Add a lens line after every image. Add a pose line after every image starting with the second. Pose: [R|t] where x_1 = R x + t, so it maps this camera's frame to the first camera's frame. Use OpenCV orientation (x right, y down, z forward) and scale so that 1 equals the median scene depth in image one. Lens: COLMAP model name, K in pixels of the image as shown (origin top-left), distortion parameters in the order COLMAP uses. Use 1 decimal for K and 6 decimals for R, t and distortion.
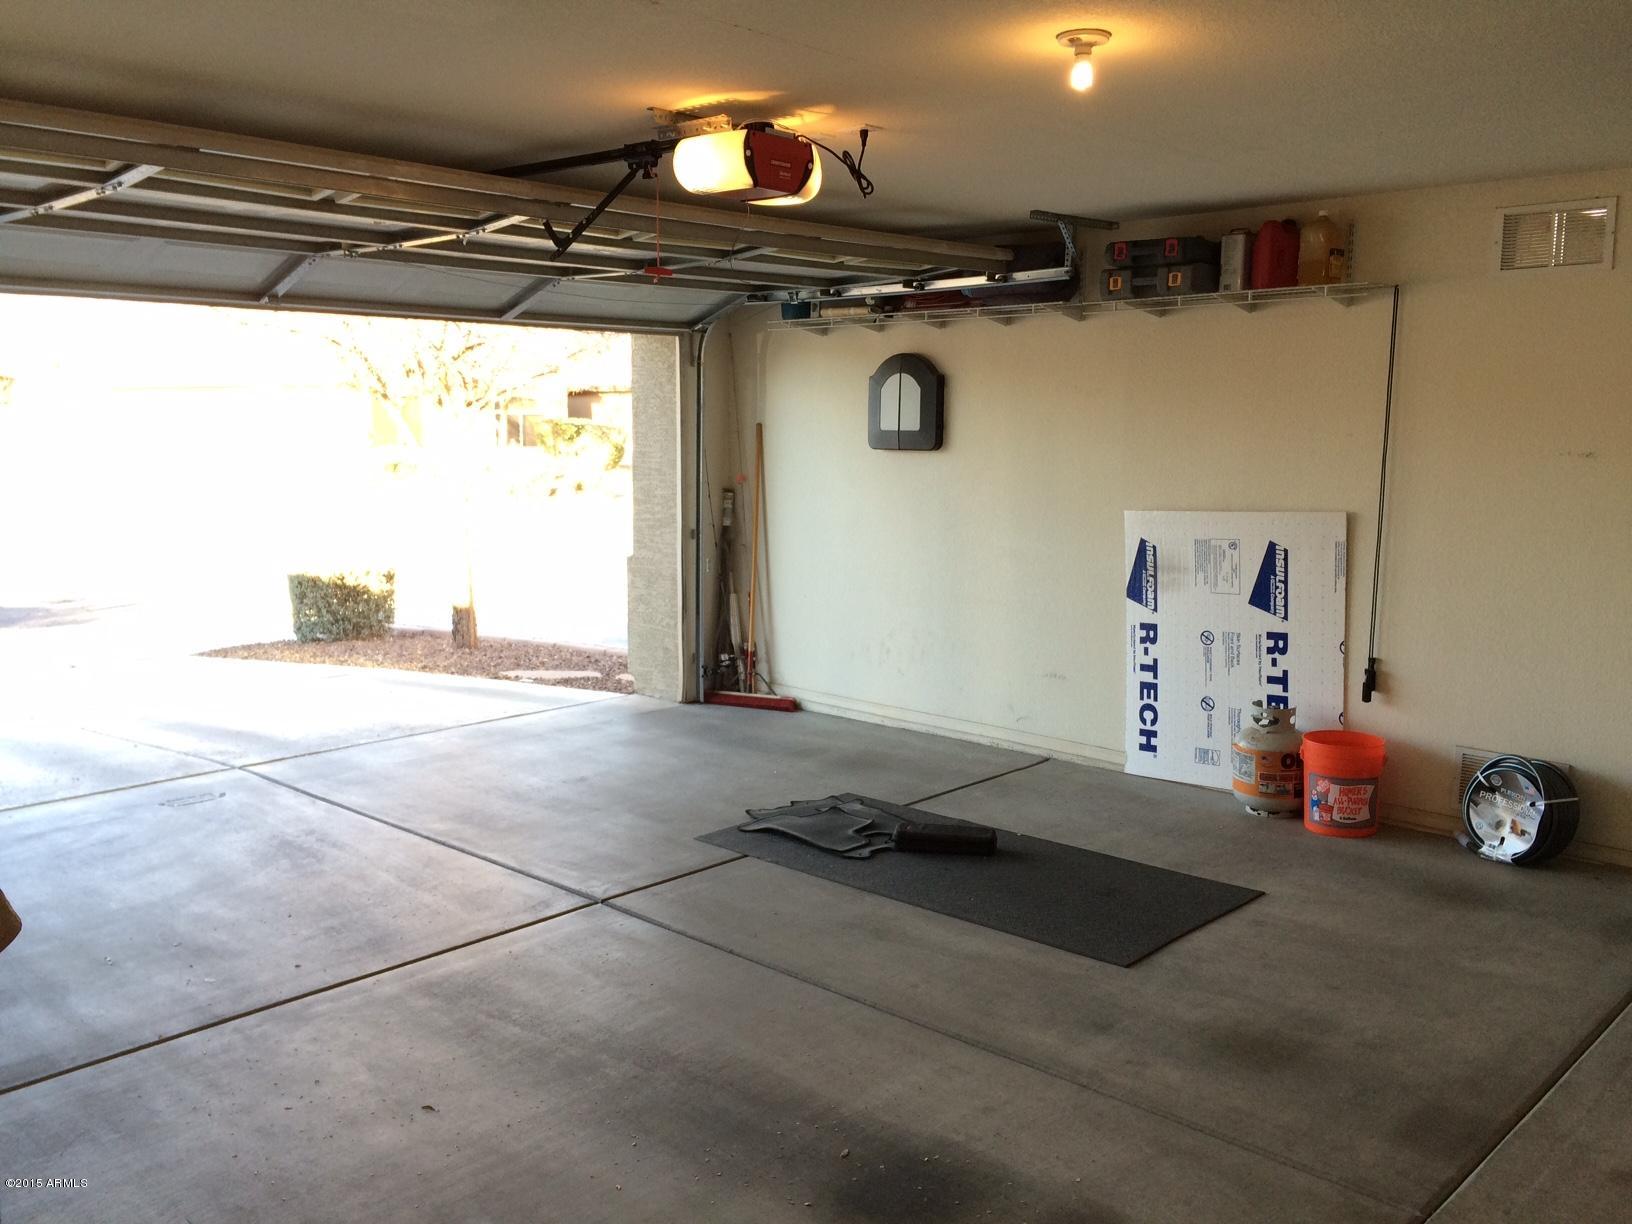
lens RADIAL K [[1405.8, 0, 816.0], [0, 1405.8, 612.0], [0, 0, 1]] dist [0.019416, 0.003570]
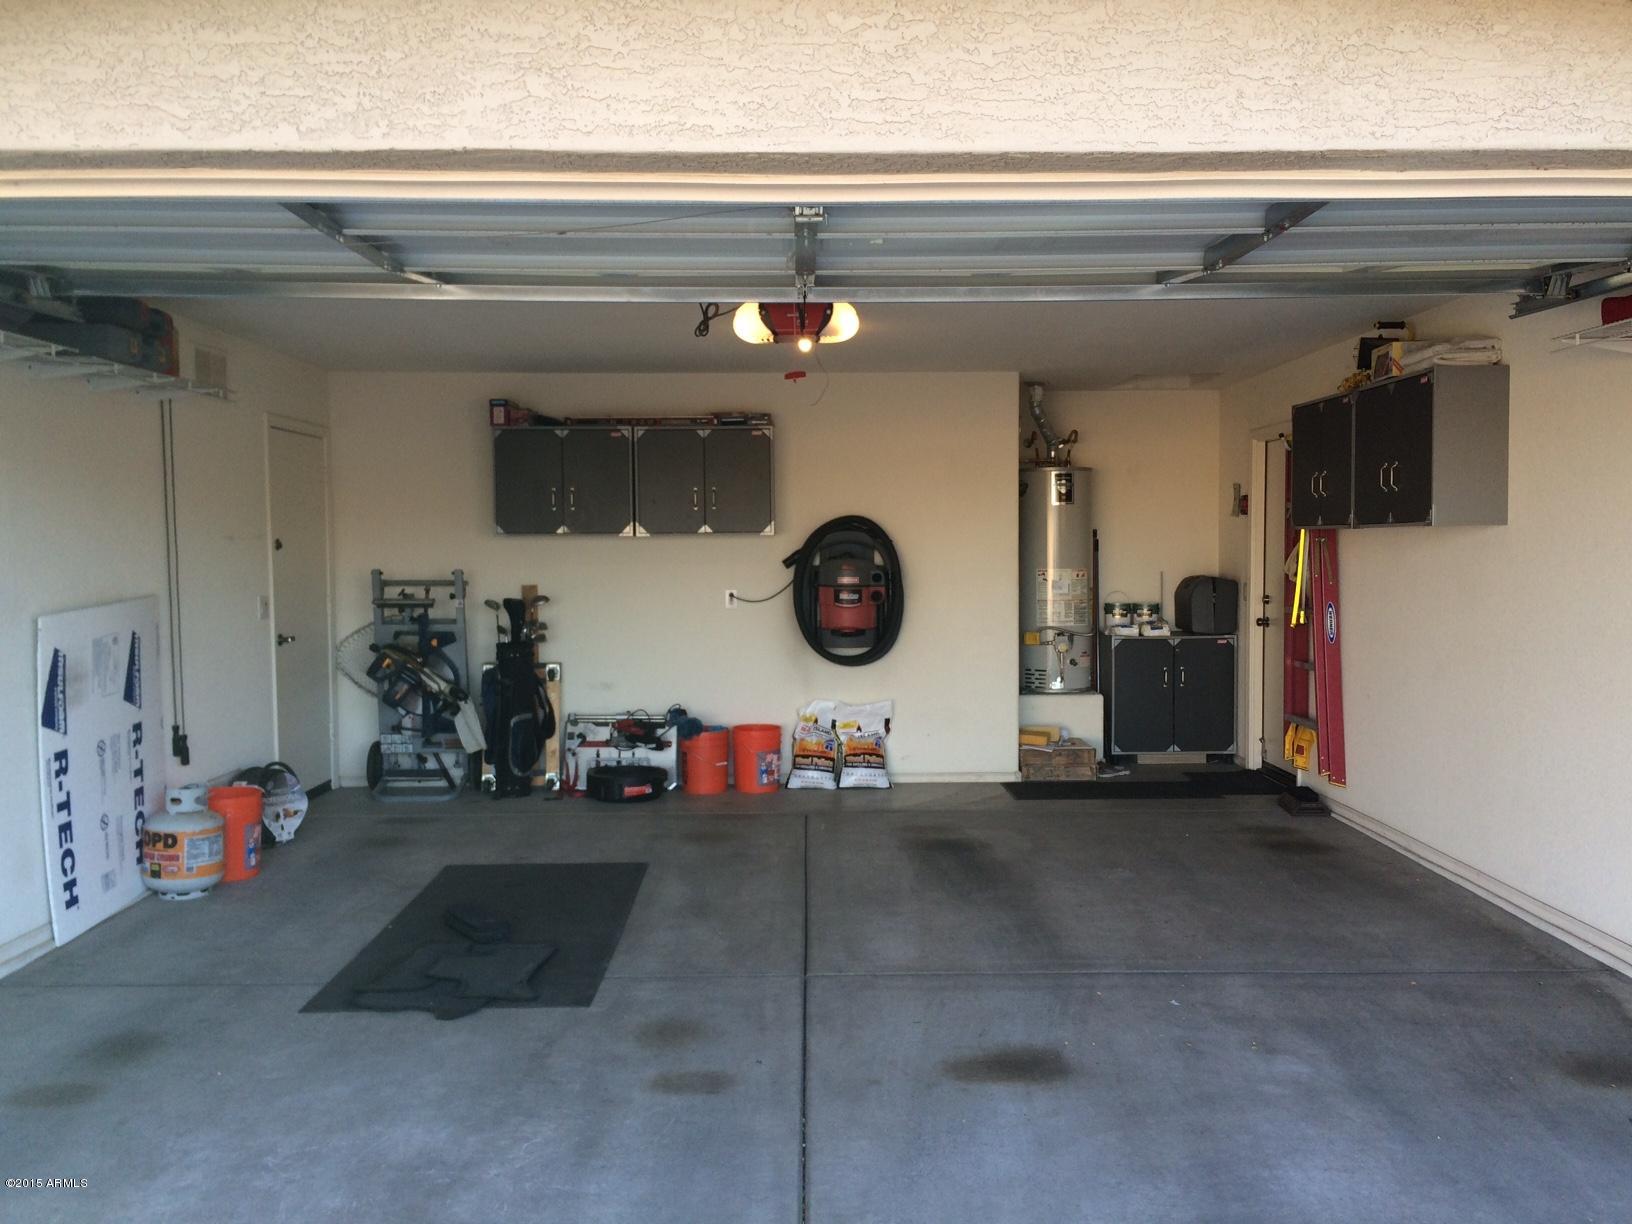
lens RADIAL K [[1405.8, 0, 816.0], [0, 1405.8, 612.0], [0, 0, 1]] dist [0.019416, 0.003570]
pose [[-0.699471, -0.036059, 0.713750, -0.655517], [0.102464, 0.983348, 0.150094, -0.150232], [-0.707277, 0.178120, -0.684129, 1.244932]]
